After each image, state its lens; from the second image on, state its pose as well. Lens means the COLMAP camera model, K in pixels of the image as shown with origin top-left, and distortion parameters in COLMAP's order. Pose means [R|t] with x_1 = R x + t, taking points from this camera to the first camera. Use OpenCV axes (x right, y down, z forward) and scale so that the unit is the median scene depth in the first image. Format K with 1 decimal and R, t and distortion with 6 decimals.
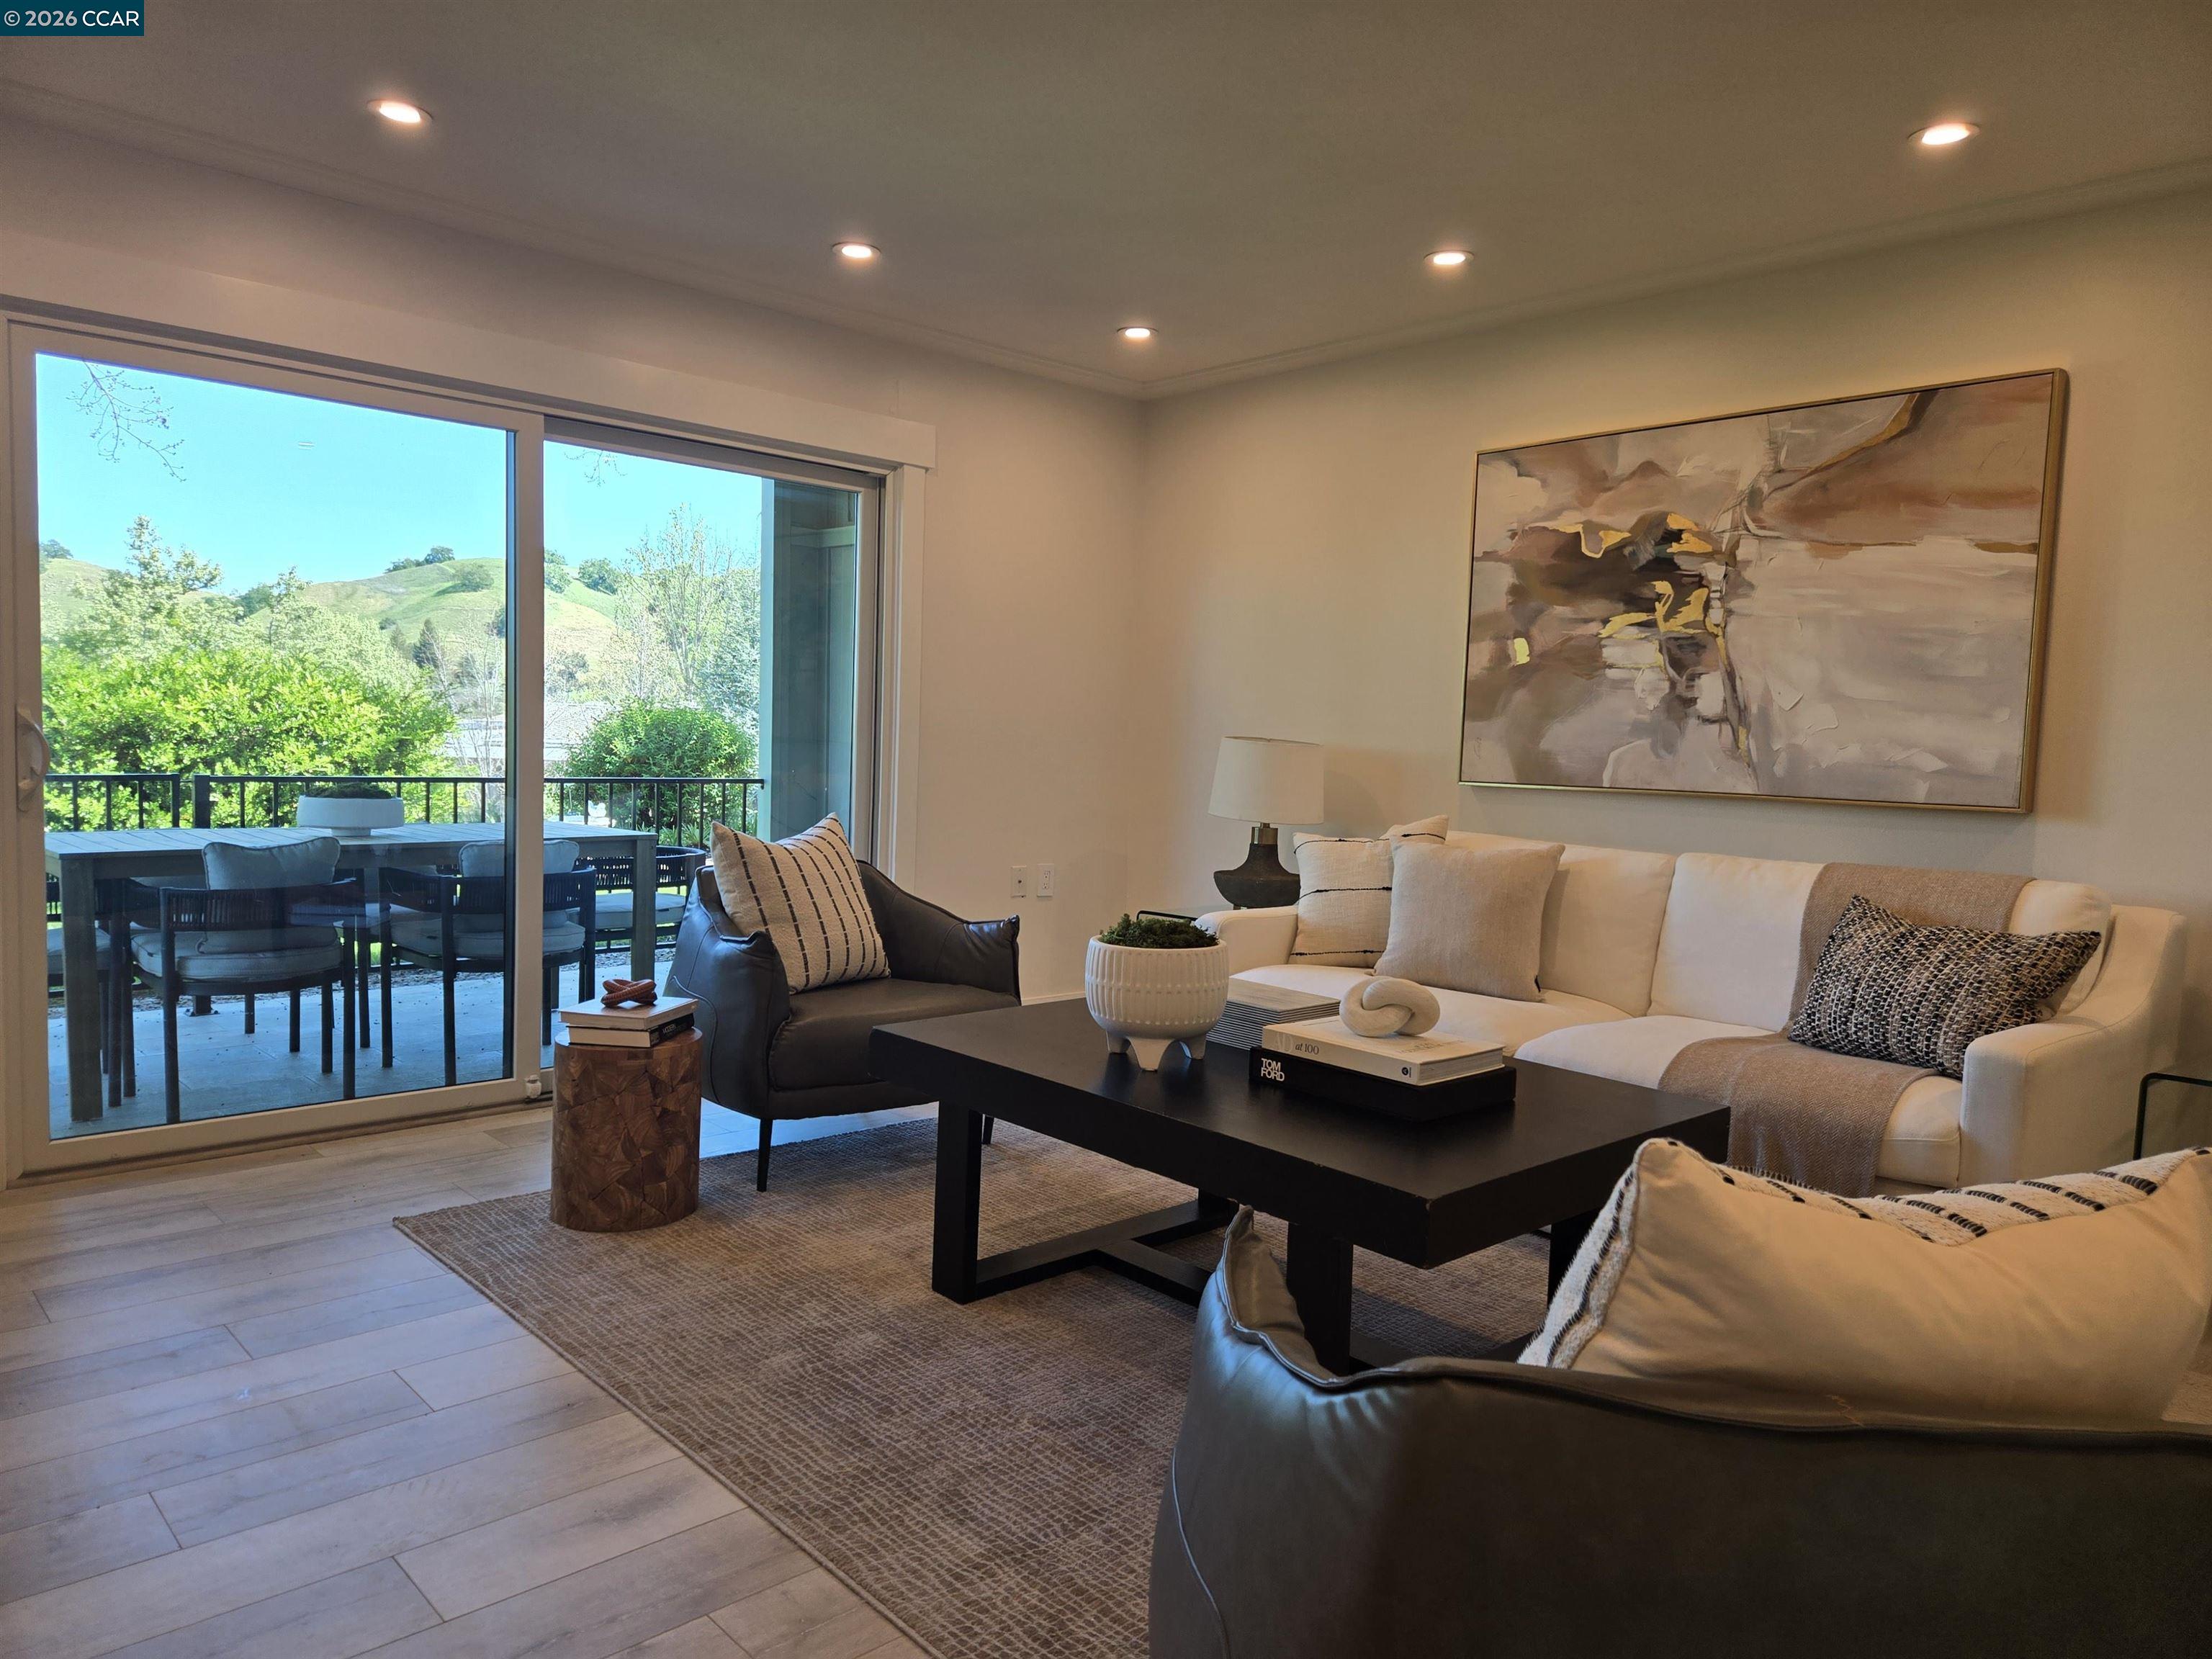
lens RADIAL K [[1484.5, 0, 1113.0], [0, 1484.5, 843.6], [0, 0, 1]] dist [0.075049, -0.057338]
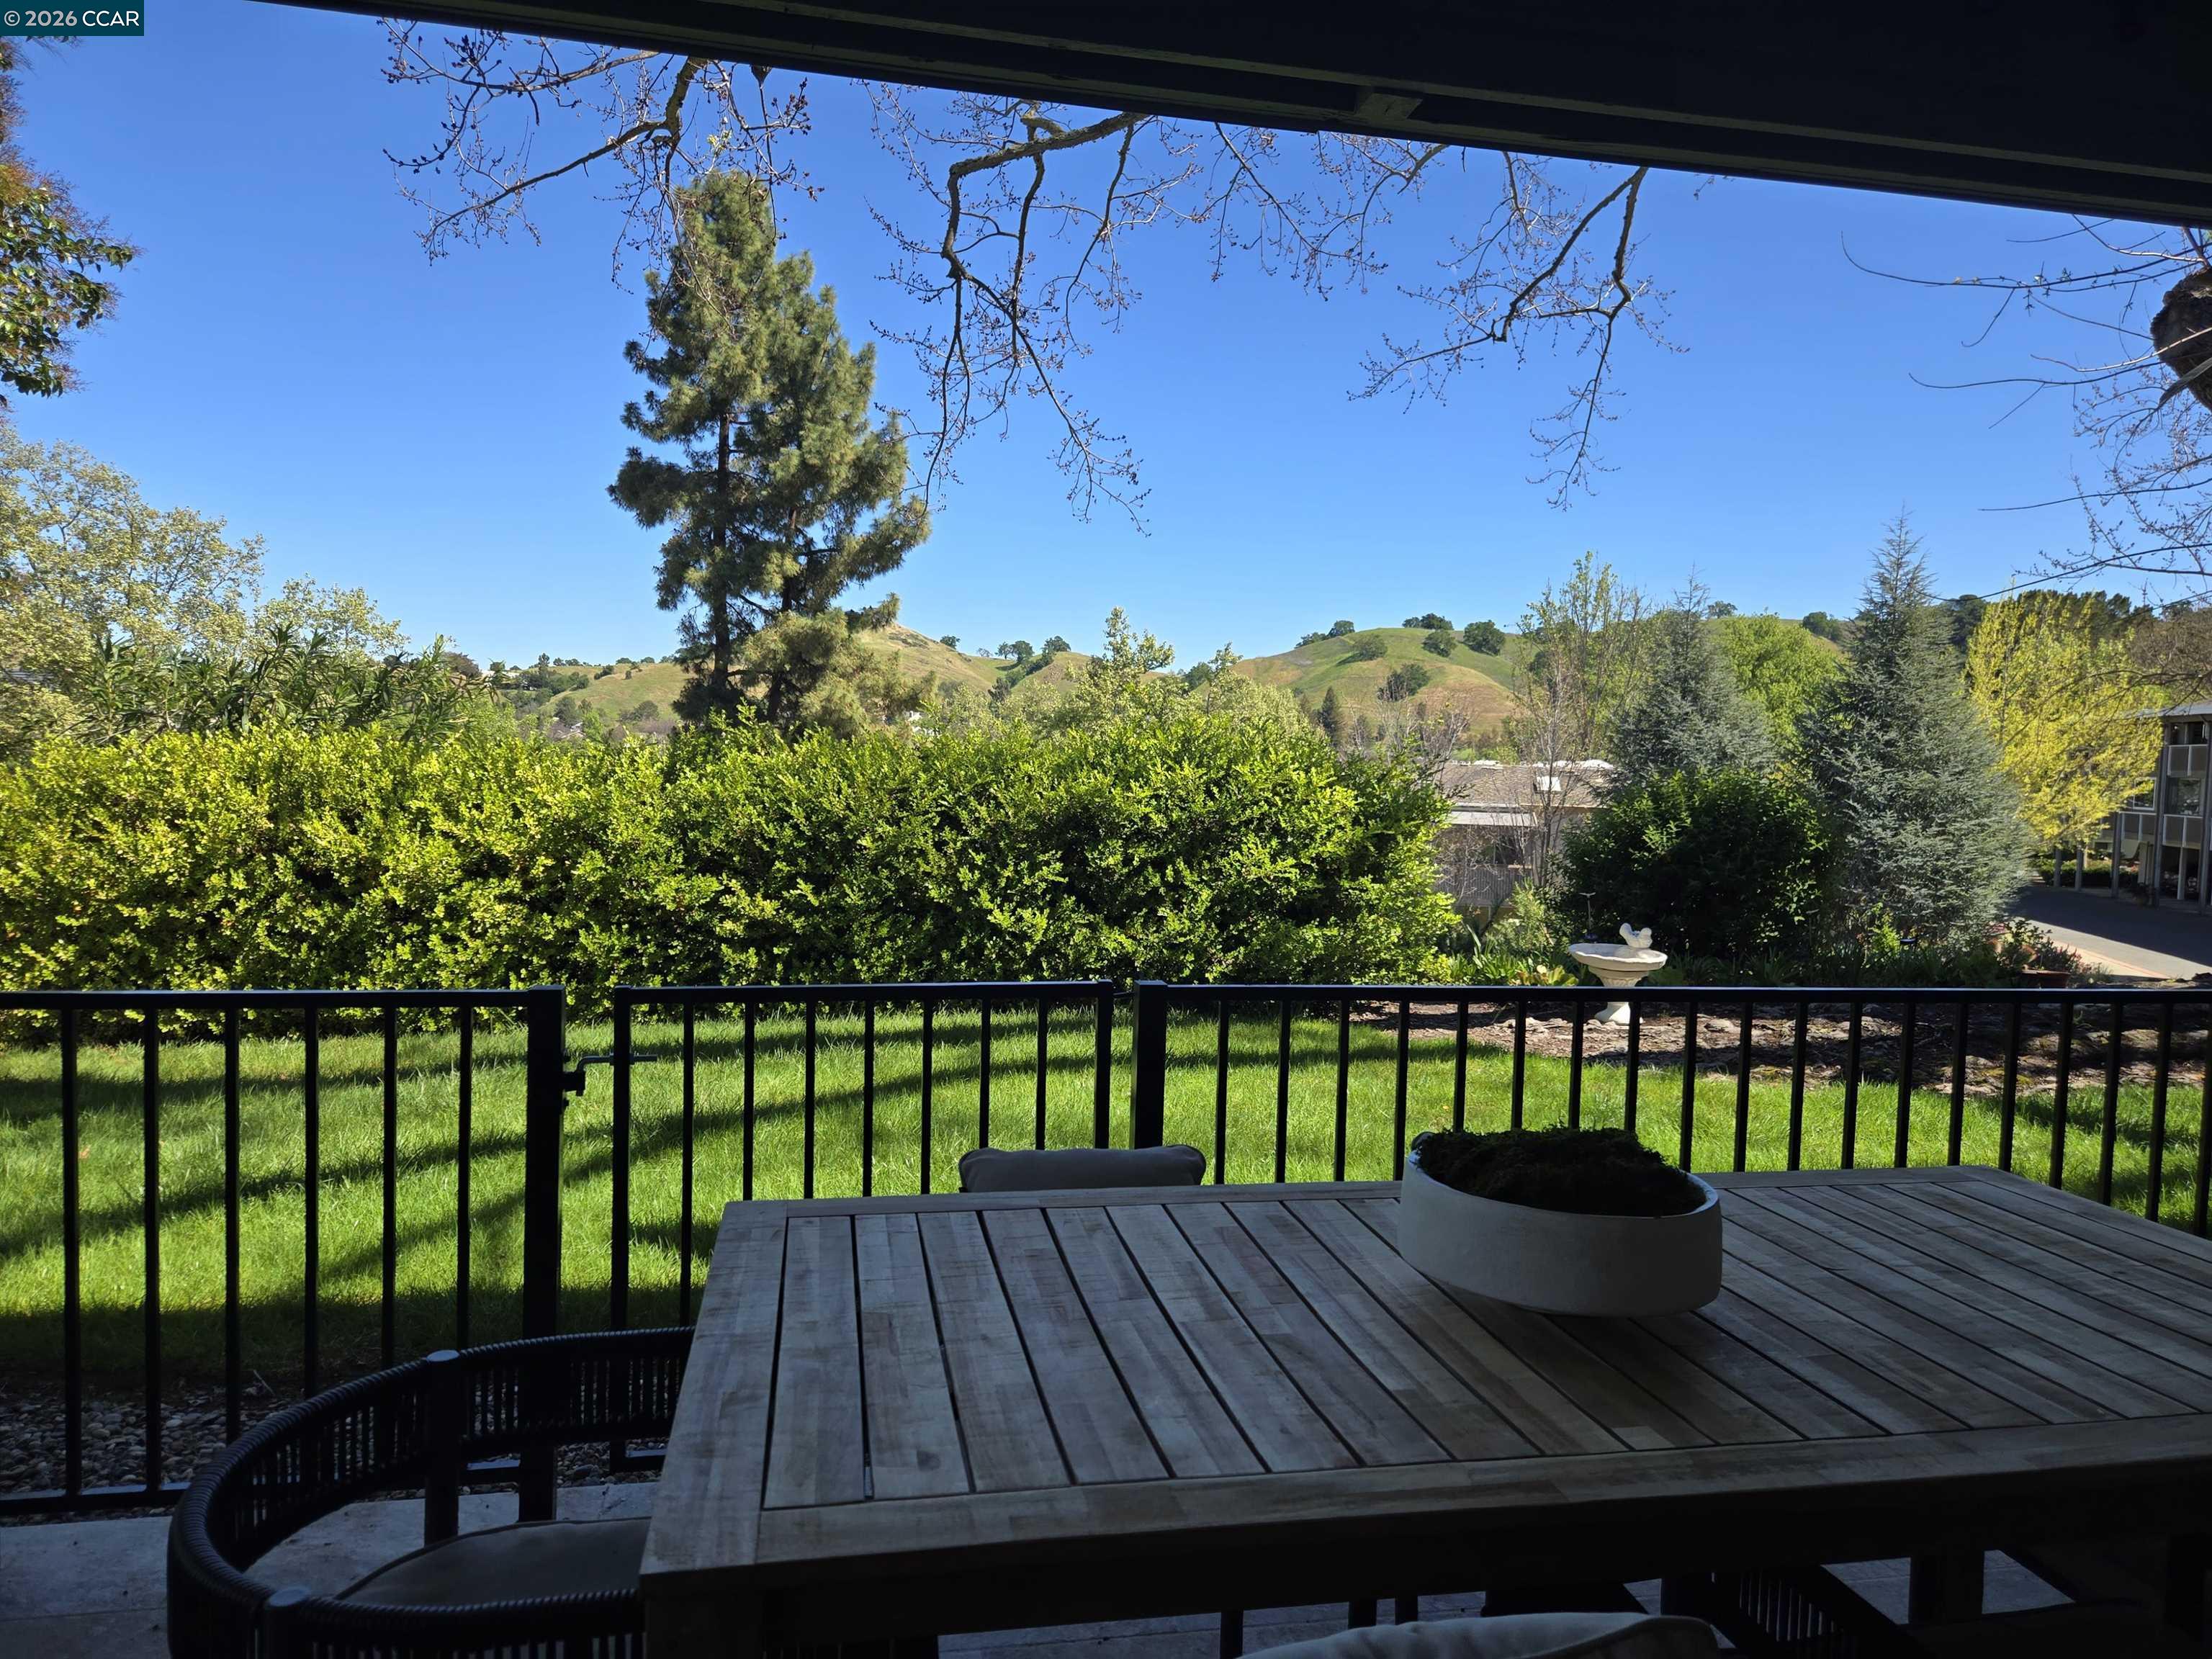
lens RADIAL K [[1484.5, 0, 1105.5], [0, 1484.5, 839.4], [0, 0, 1]] dist [0.075049, -0.057338]
pose [[0.840718, 0.017762, -0.541182, -0.198198], [-0.039592, 0.998803, -0.028724, -0.041543], [0.540024, 0.045576, 0.840415, 0.327535]]
